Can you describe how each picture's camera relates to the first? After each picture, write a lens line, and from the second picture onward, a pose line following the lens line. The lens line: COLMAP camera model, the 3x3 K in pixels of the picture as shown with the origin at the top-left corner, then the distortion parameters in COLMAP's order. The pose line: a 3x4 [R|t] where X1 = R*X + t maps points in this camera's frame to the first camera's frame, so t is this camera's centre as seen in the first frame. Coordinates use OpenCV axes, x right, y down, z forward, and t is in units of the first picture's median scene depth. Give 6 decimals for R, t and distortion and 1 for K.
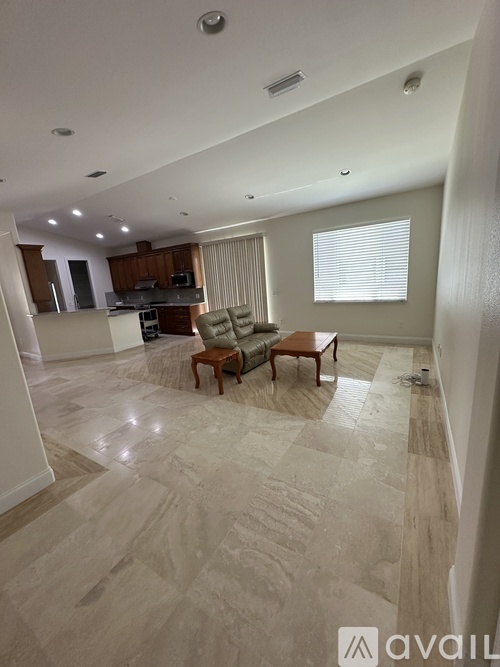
lens RADIAL K [[265.7, 0, 251.8], [0, 265.7, 331.9], [0, 0, 1]] dist [0.000195, 0.000016]
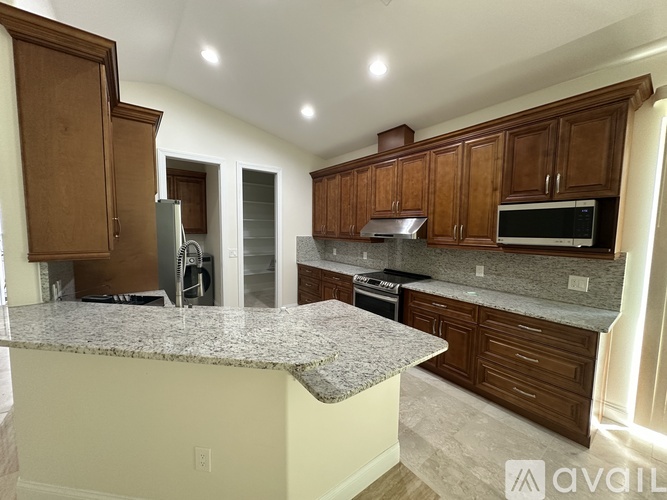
lens RADIAL K [[265.7, 0, 333.4], [0, 265.7, 249.5], [0, 0, 1]] dist [0.000195, 0.000016]
pose [[0.927828, 0.118103, -0.353818, -0.322660], [-0.158226, 0.983598, -0.086598, -0.096352], [0.337787, 0.136331, 0.931297, 0.584829]]
